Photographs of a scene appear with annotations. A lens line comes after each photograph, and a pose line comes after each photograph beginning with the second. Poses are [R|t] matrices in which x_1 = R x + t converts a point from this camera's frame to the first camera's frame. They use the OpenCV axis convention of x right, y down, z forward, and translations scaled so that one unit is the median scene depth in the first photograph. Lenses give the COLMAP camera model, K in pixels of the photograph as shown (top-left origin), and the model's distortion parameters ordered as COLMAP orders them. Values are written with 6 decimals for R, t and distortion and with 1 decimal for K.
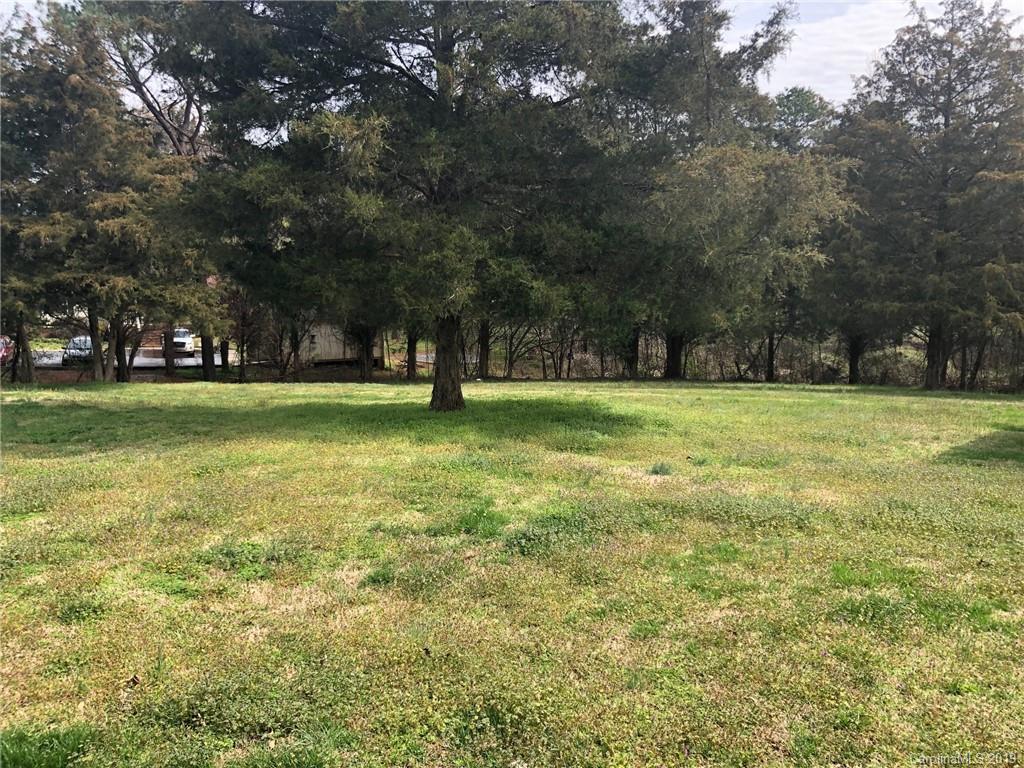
lens RADIAL K [[810.6, 0, 512.0], [0, 810.6, 384.0], [0, 0, 1]] dist [-0.031313, 0.036200]
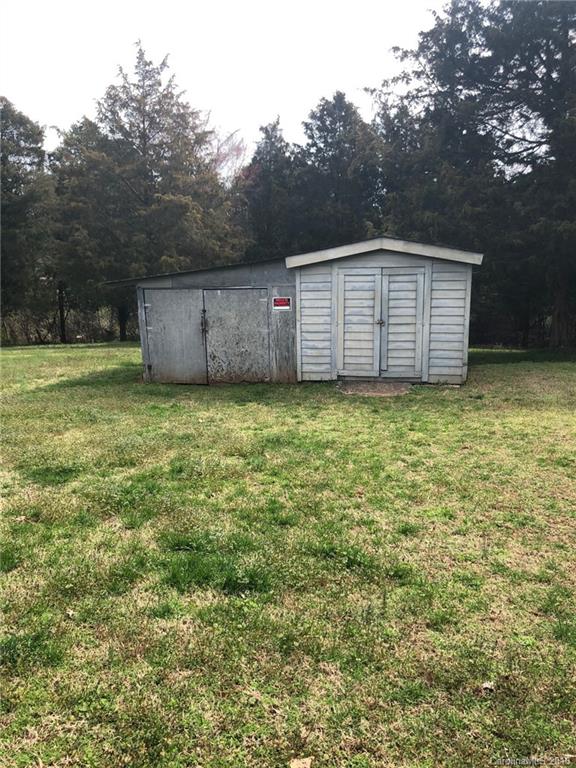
lens RADIAL K [[607.9, 0, 288.0], [0, 607.9, 384.0], [0, 0, 1]] dist [-0.031313, 0.036200]
pose [[0.861794, -0.080260, 0.500869, 0.185732], [0.048742, 0.995937, 0.075725, 0.011578], [-0.504912, -0.040846, 0.862204, -0.089863]]
